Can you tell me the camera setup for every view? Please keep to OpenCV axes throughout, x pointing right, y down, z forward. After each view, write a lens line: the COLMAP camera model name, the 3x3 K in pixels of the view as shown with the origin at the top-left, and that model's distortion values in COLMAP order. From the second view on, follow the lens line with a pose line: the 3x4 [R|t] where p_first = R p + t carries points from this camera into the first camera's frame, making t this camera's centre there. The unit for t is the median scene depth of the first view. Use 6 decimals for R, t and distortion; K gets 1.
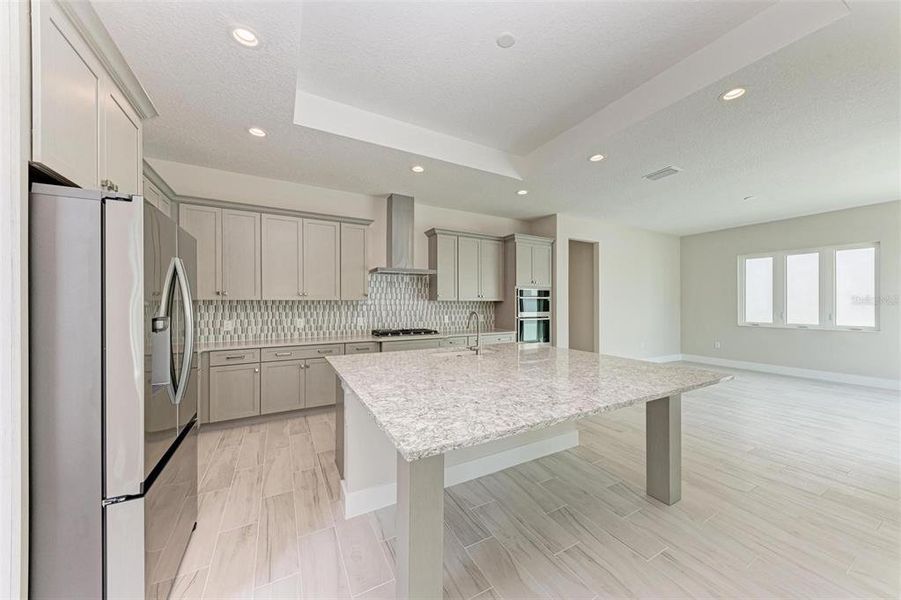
lens RADIAL K [[315.7, 0, 454.9], [0, 315.7, 304.0], [0, 0, 1]] dist [0.001726, 0.000047]
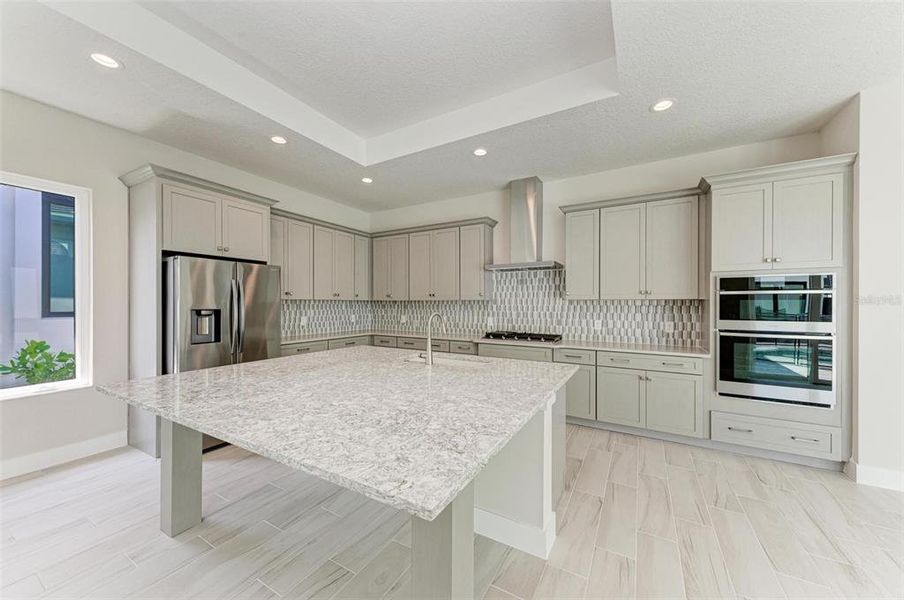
lens RADIAL K [[332.2, 0, 451.3], [0, 332.2, 303.0], [0, 0, 1]] dist [0.005146, 0.000120]
pose [[0.516547, 0.000984, -0.856258, 0.497120], [-0.004743, 0.999987, -0.001712, 0.000379], [0.856246, 0.004946, 0.516545, 0.345847]]
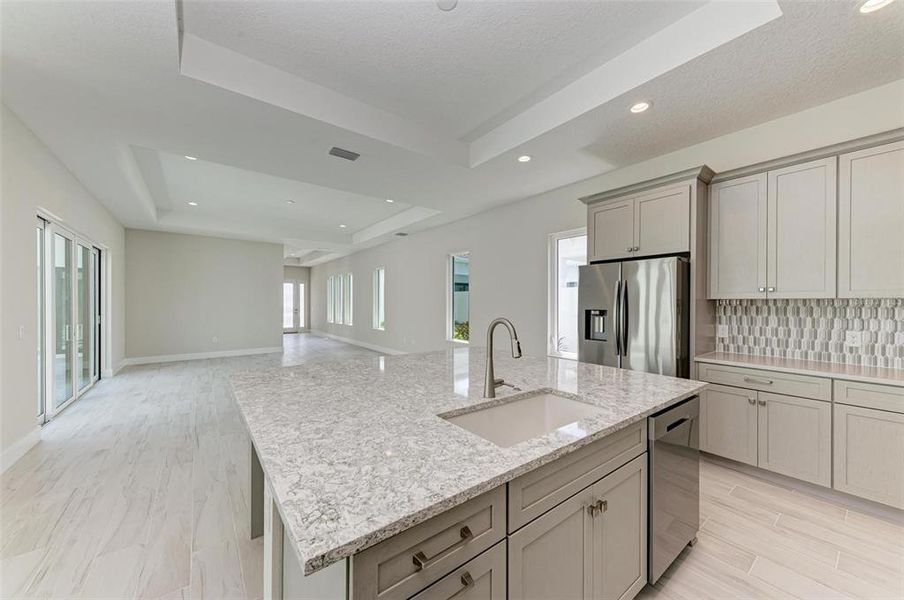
lens RADIAL K [[332.2, 0, 453.9], [0, 332.2, 304.5], [0, 0, 1]] dist [0.005146, 0.000120]
pose [[-0.989752, -0.001968, -0.142781, 0.121809], [-0.002973, 0.999972, 0.006826, -0.002002], [0.142763, 0.007180, -0.989731, 0.911430]]
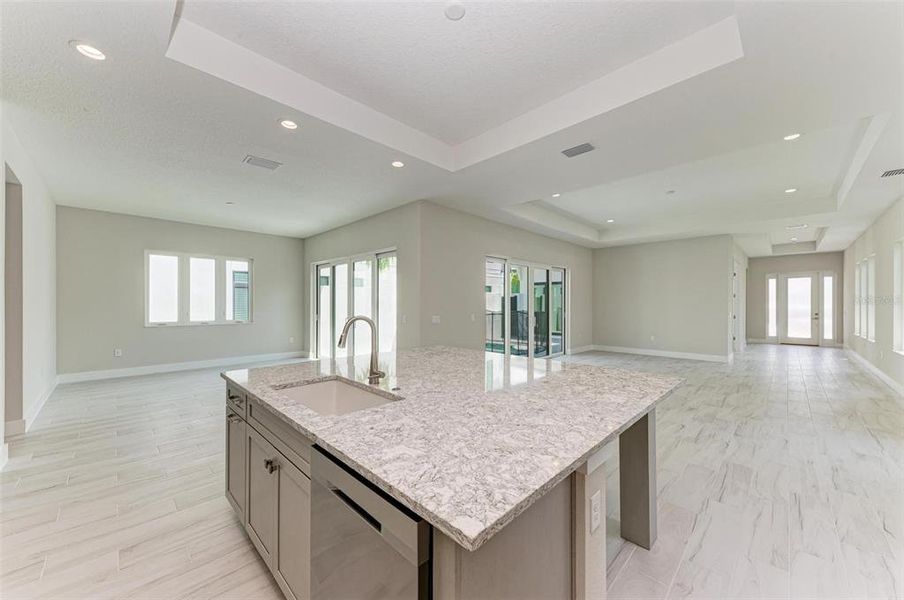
lens RADIAL K [[332.2, 0, 449.3], [0, 332.2, 302.6], [0, 0, 1]] dist [0.005146, 0.000120]
pose [[-0.276247, 0.000942, 0.961086, -0.356981], [-0.000509, 0.999999, -0.001127, -0.000209], [-0.961086, -0.000801, -0.276247, 0.610010]]
